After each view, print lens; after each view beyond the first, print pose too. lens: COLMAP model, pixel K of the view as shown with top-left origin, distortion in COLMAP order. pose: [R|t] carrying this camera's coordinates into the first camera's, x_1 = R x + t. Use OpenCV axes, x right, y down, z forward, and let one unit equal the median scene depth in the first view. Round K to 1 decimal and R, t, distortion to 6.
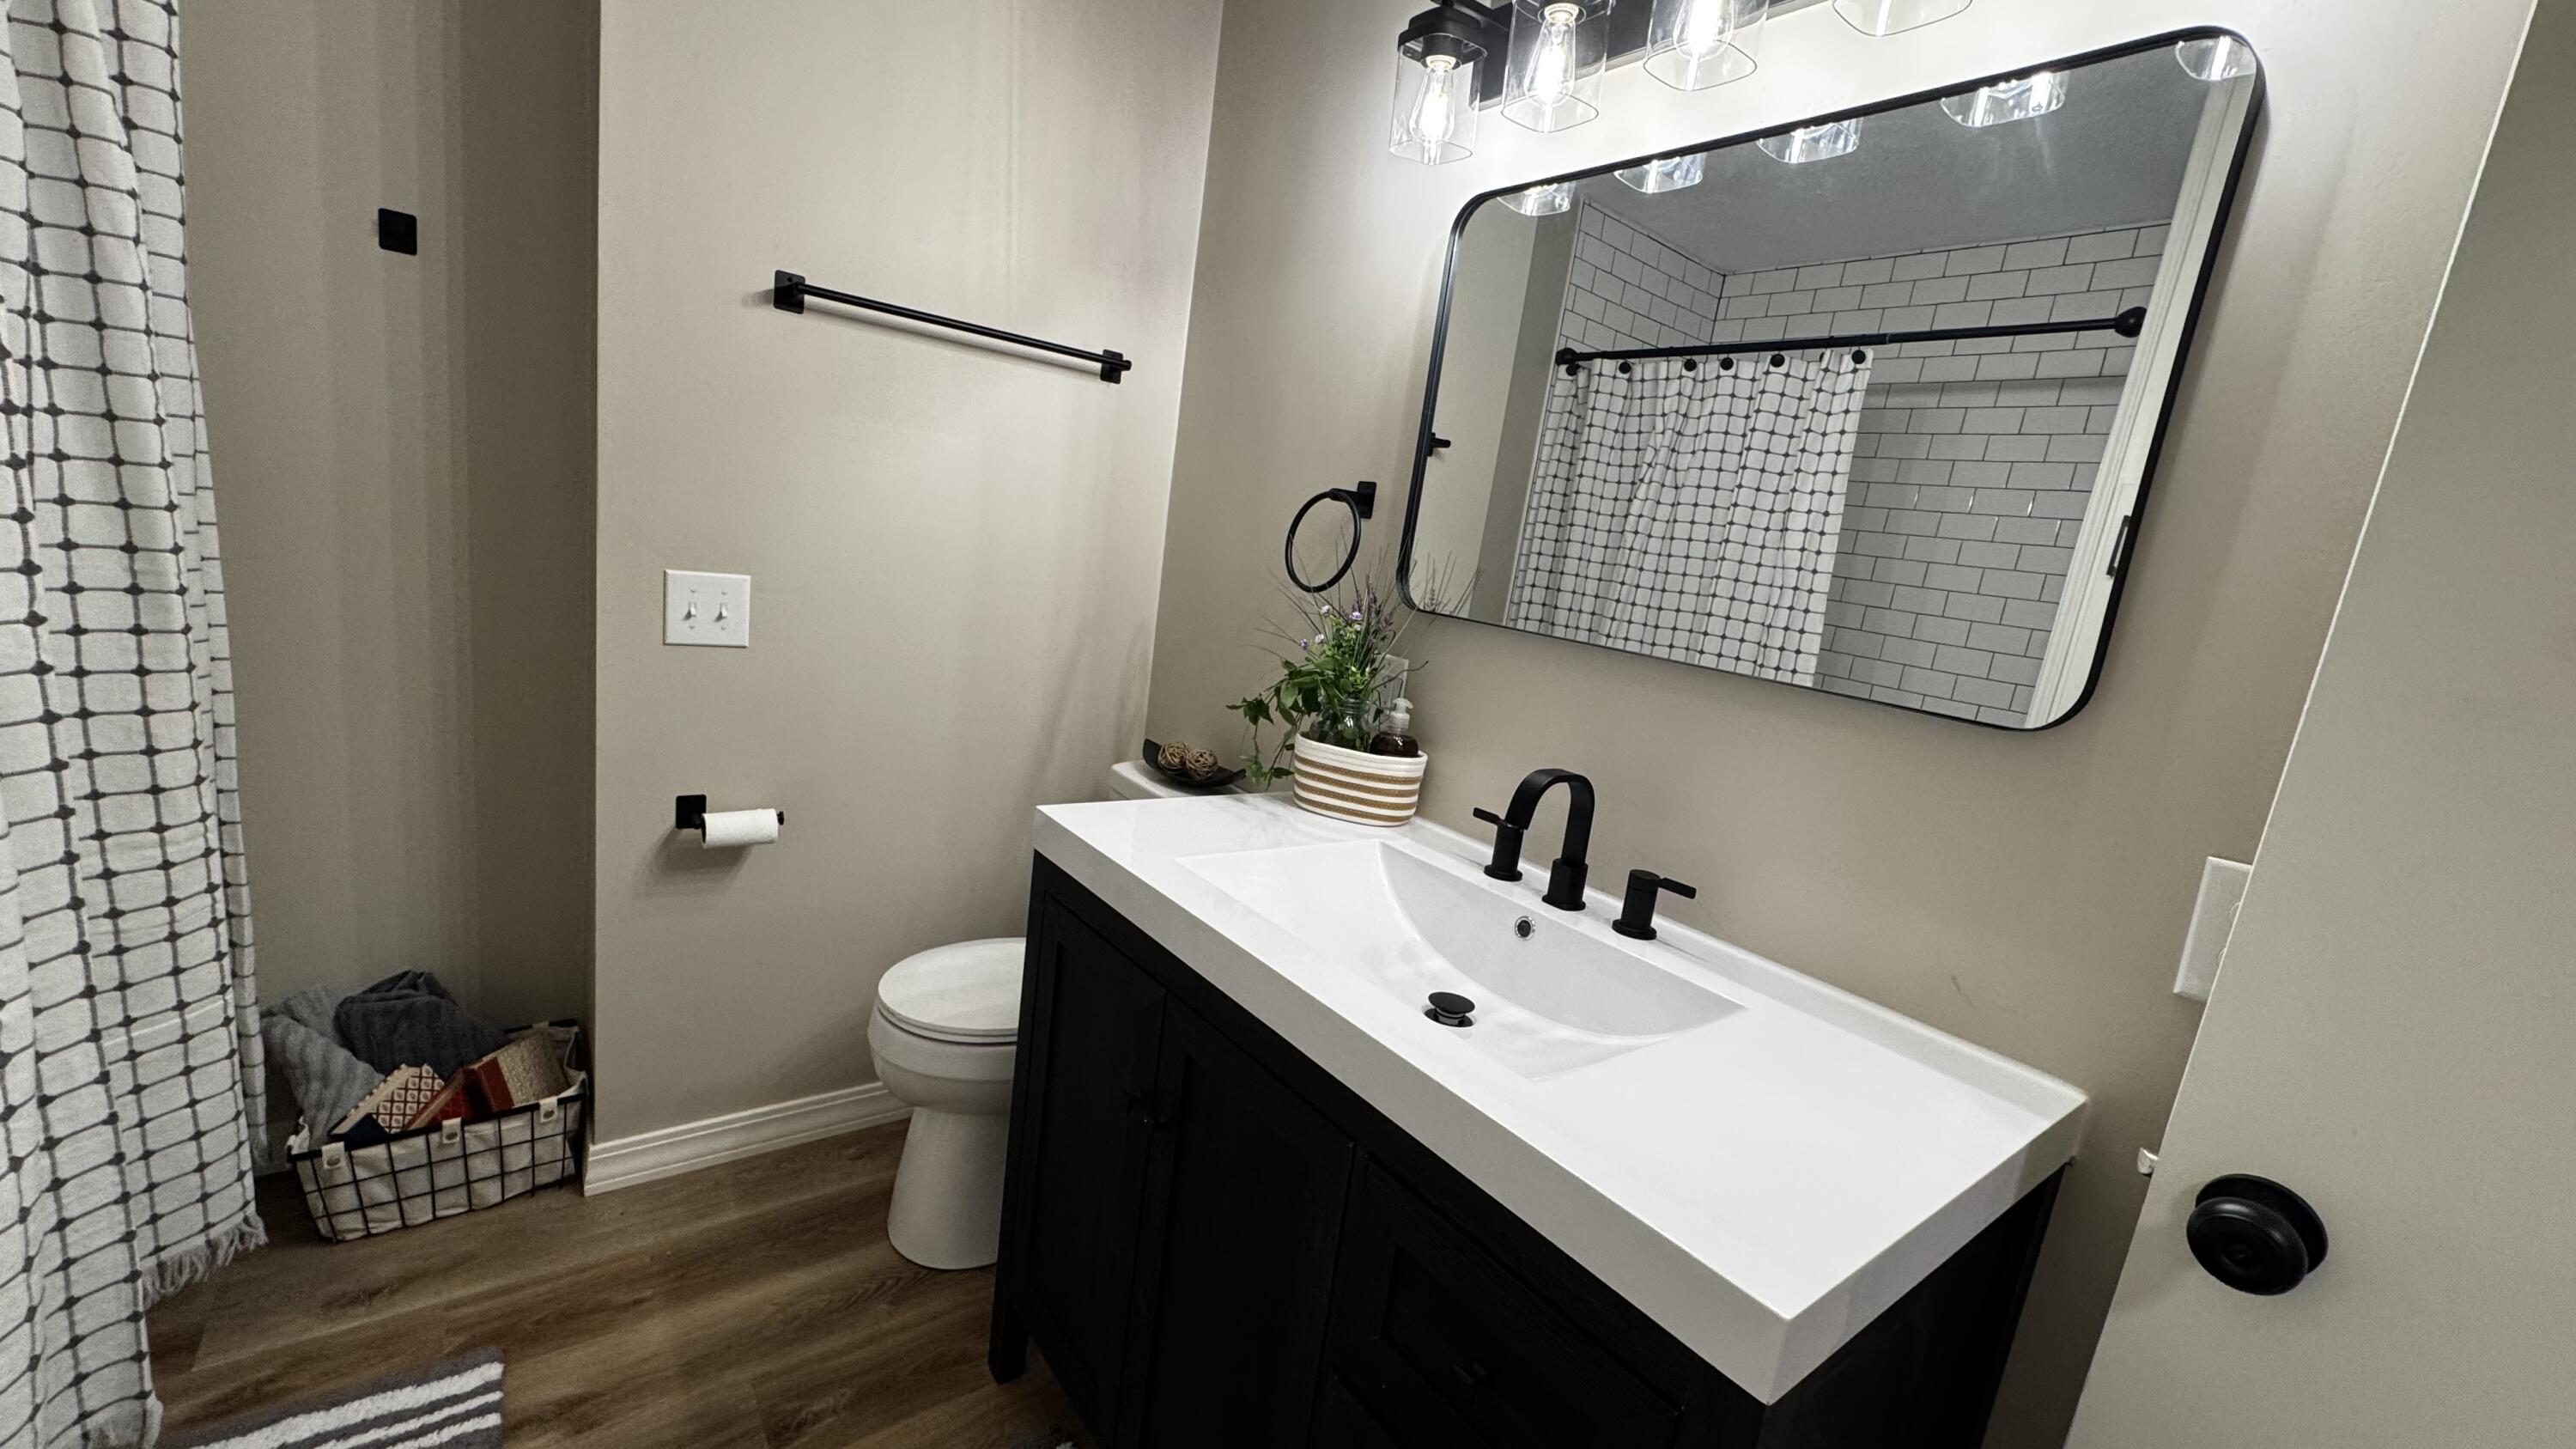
lens RADIAL K [[1015.6, 0, 1288.0], [0, 1015.6, 724.5], [0, 0, 1]] dist [-0.002902, 0.000238]
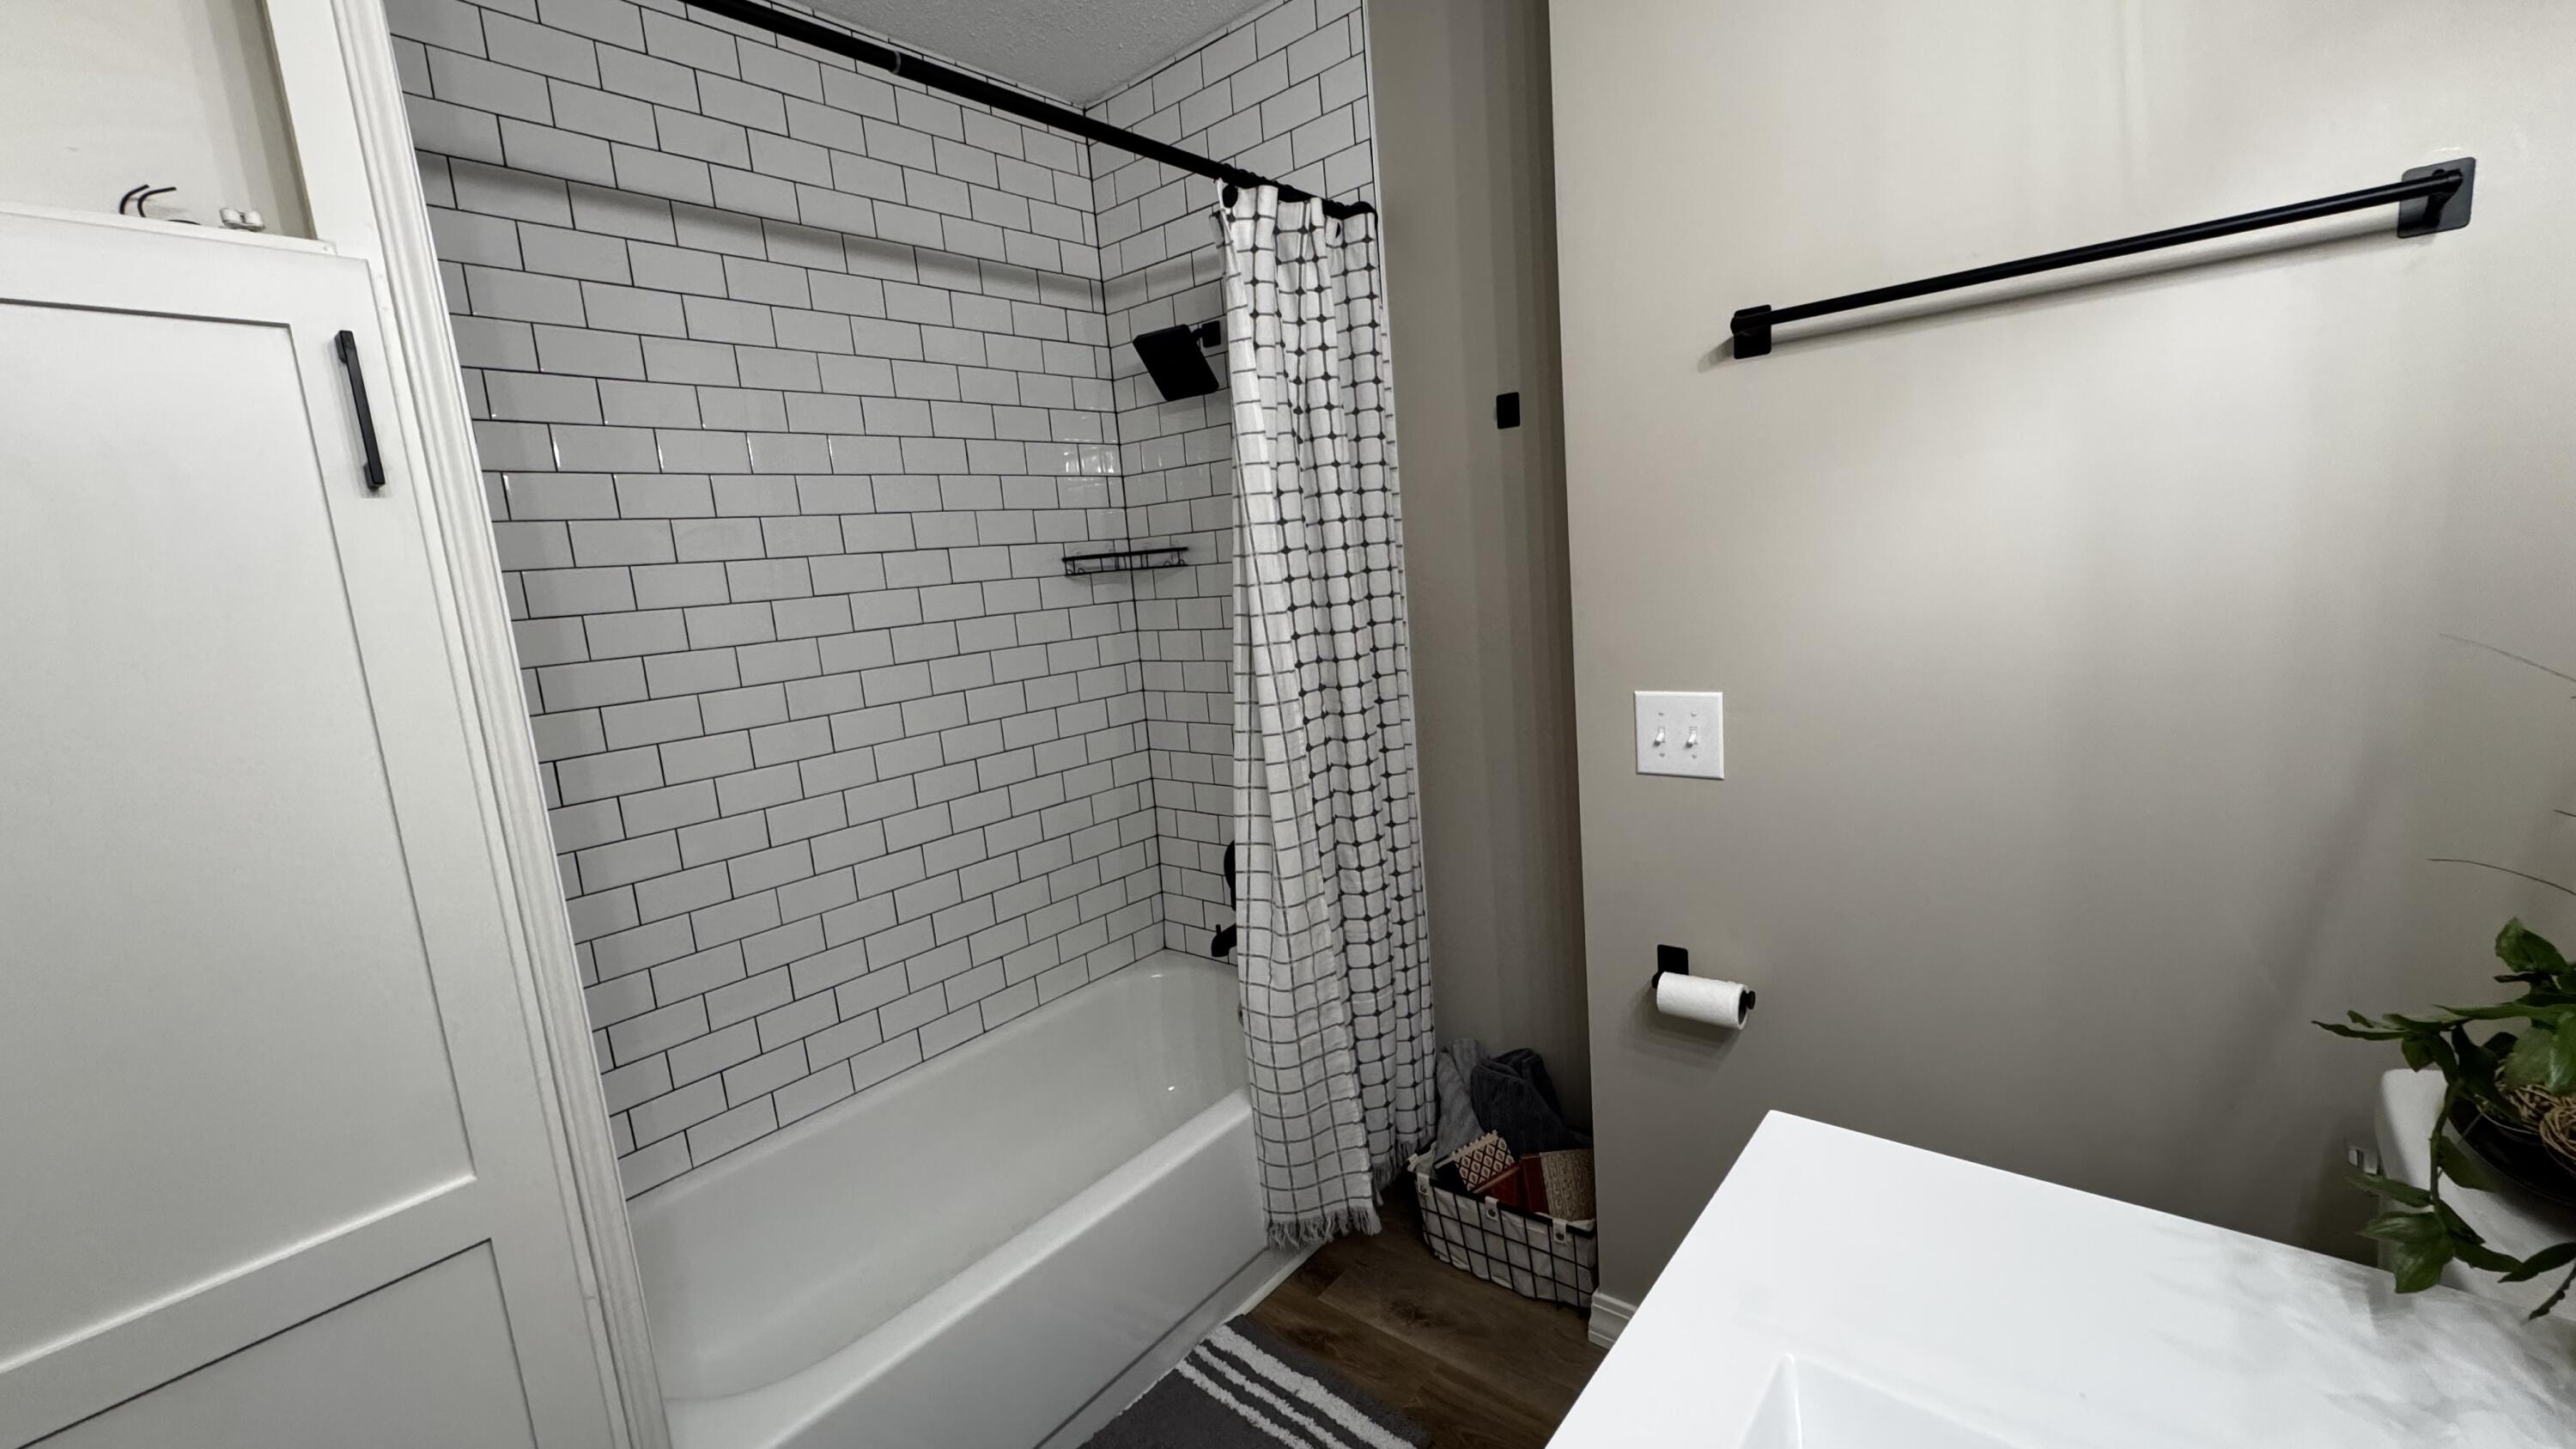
lens RADIAL K [[1015.6, 0, 1288.0], [0, 1015.6, 724.5], [0, 0, 1]] dist [-0.002902, 0.000238]
pose [[0.211132, -0.000567, -0.977457, 0.200892], [-0.073797, 0.997136, -0.016519, -0.086022], [0.974668, 0.075621, 0.210485, 0.514048]]
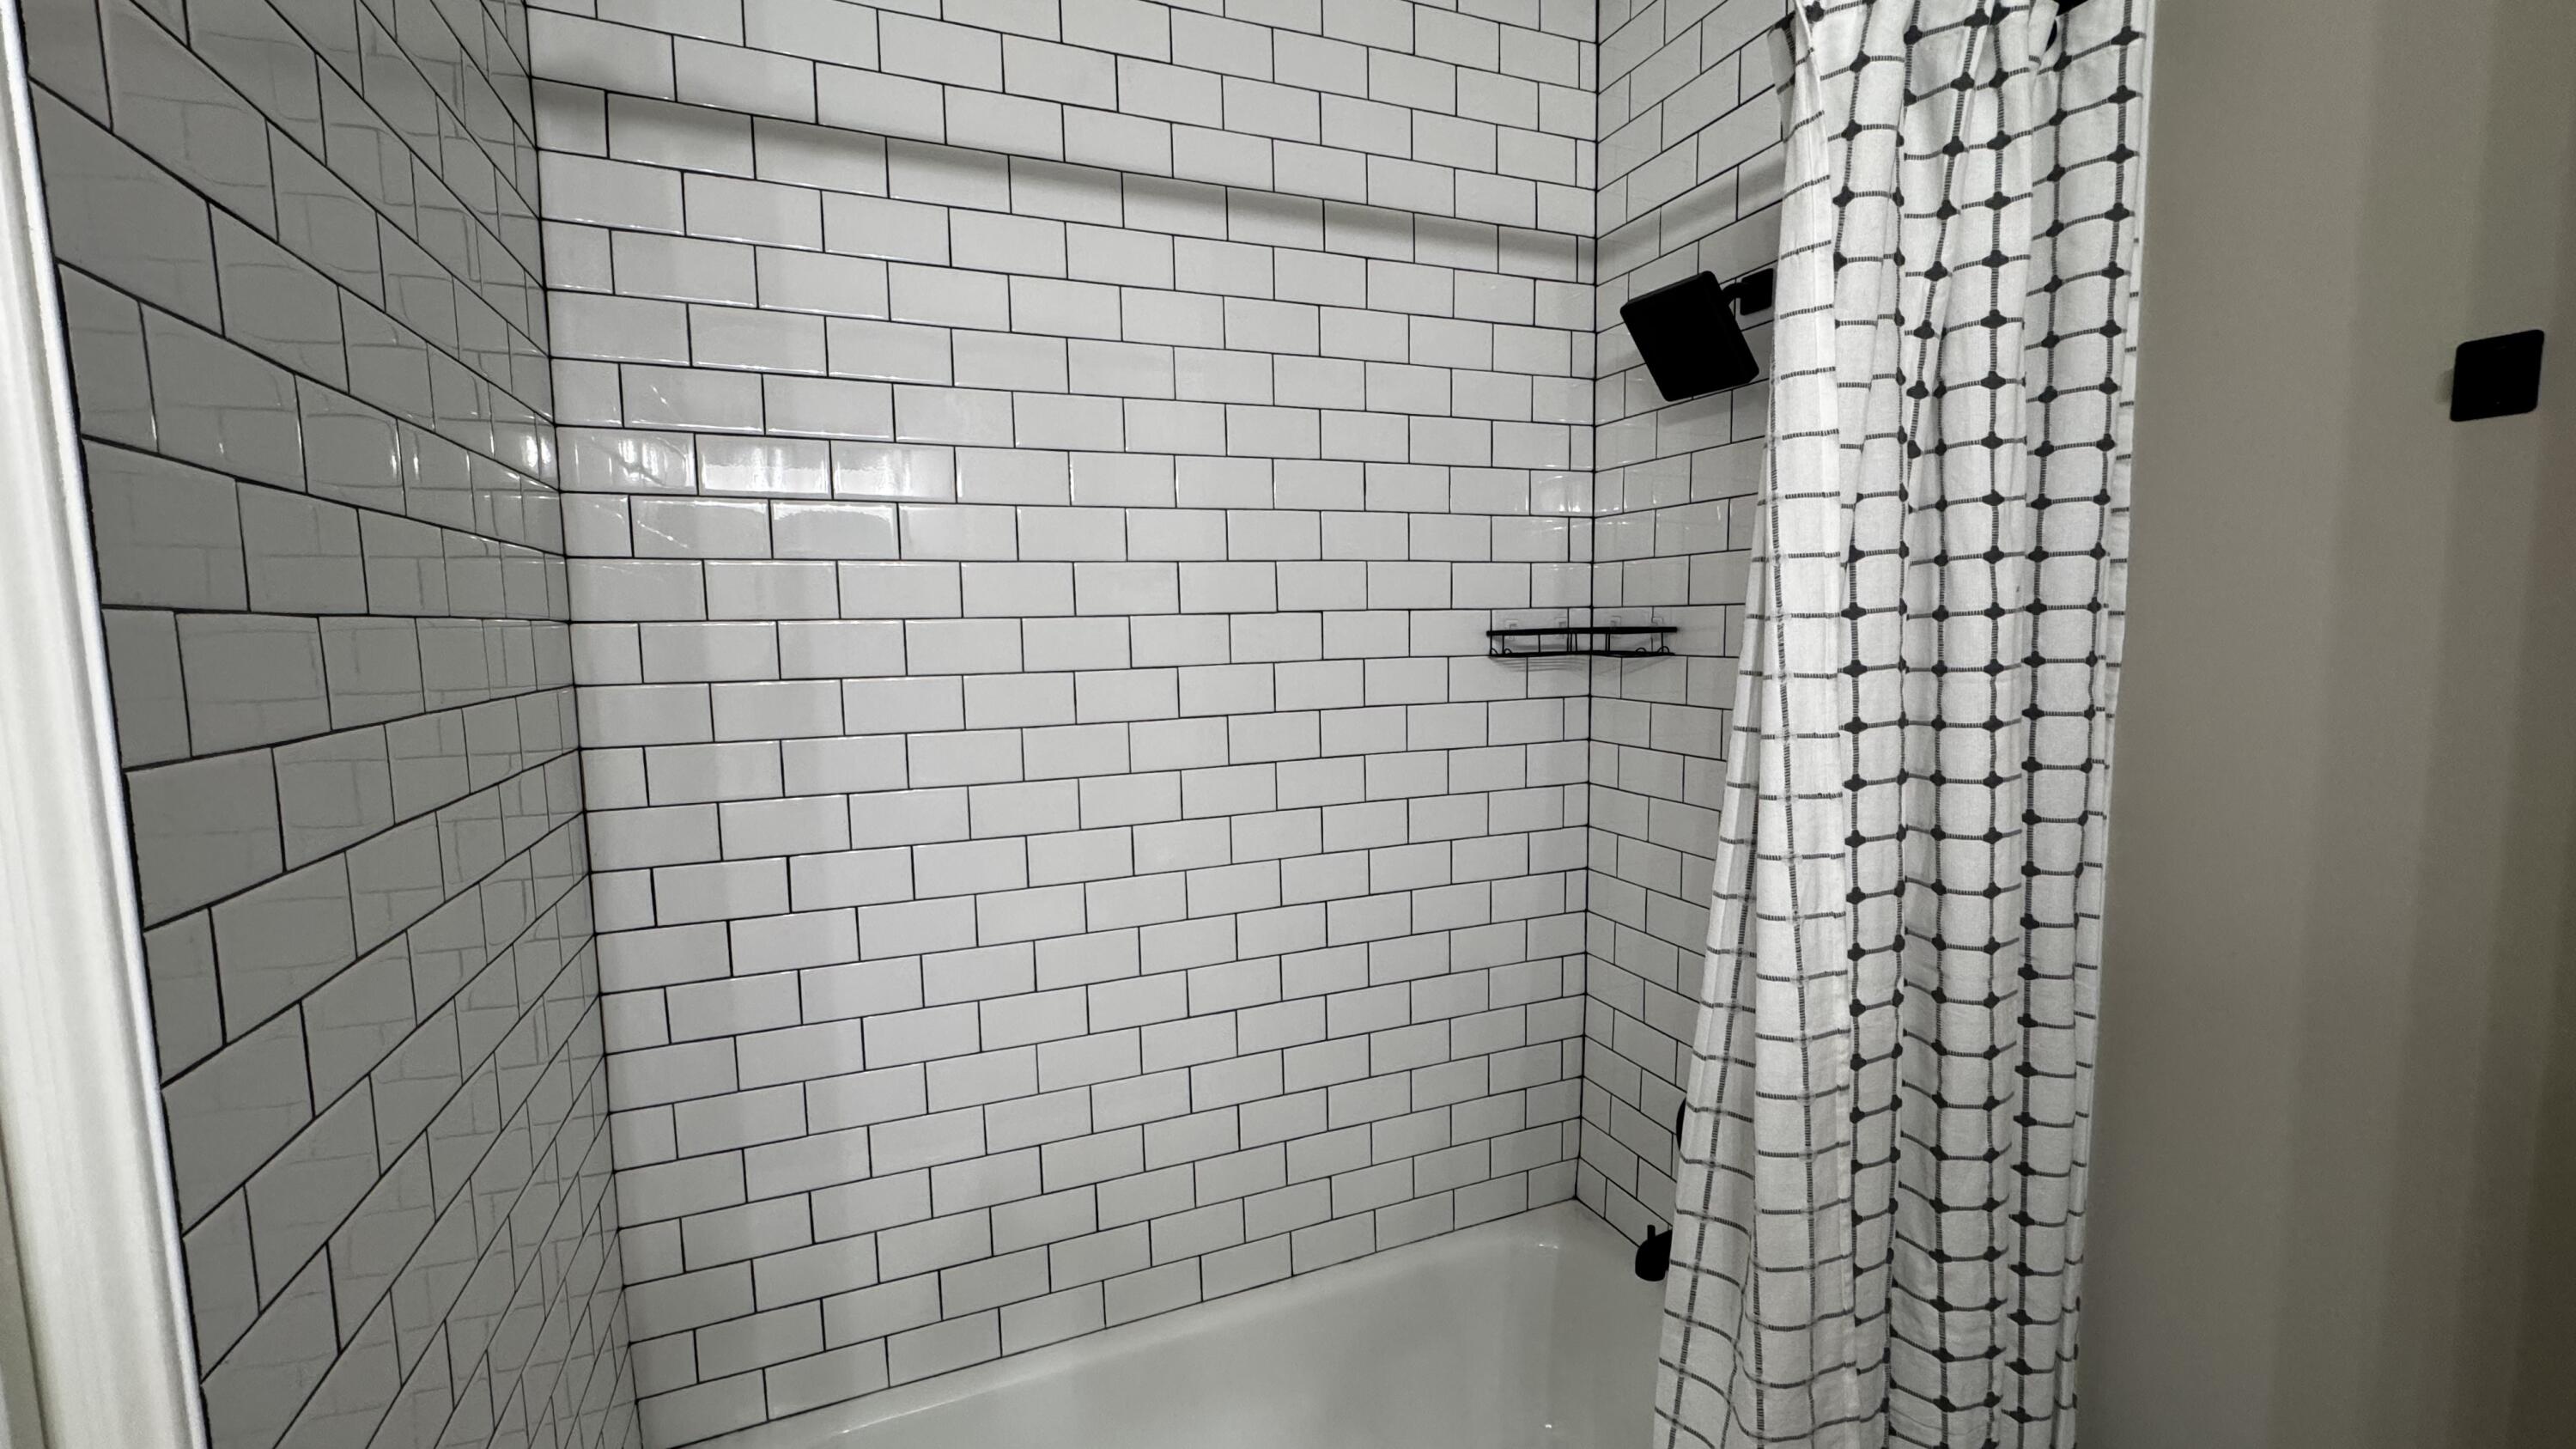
lens RADIAL K [[1015.6, 0, 1288.0], [0, 1015.6, 724.5], [0, 0, 1]] dist [-0.002902, 0.000238]
pose [[-0.265880, -0.040989, -0.963134, -0.251686], [-0.200789, 0.979538, 0.013742, -0.204900], [0.942864, 0.197040, -0.268669, 0.591029]]
